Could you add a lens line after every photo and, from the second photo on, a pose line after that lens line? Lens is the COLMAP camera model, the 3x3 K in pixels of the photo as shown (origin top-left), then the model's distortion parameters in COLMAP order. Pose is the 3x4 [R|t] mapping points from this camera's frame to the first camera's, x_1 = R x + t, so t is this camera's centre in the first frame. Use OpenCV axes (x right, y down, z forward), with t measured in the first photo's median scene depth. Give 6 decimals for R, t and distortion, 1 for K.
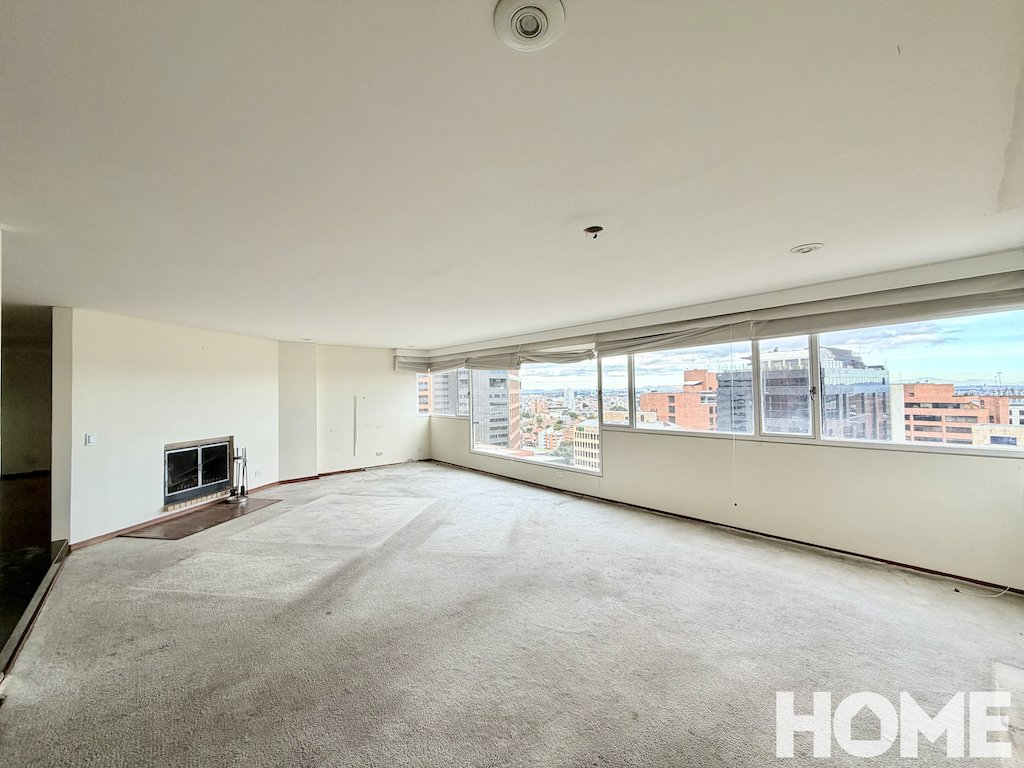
lens RADIAL K [[405.8, 0, 509.9], [0, 405.8, 382.9], [0, 0, 1]] dist [-0.000063, -0.000146]
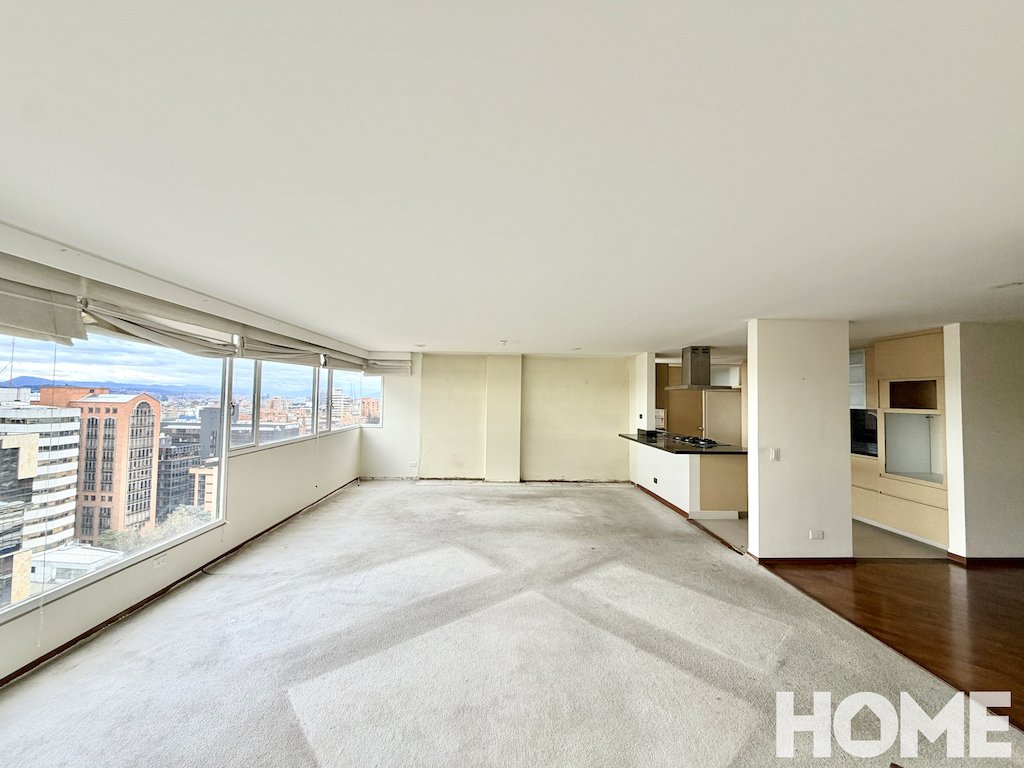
lens RADIAL K [[405.8, 0, 509.9], [0, 405.8, 382.9], [0, 0, 1]] dist [-0.000063, -0.000146]
pose [[-0.769644, 0.028456, 0.637838, -0.593188], [-0.016731, 0.997764, -0.064702, 0.022045], [-0.638253, -0.060469, -0.767448, 1.193059]]
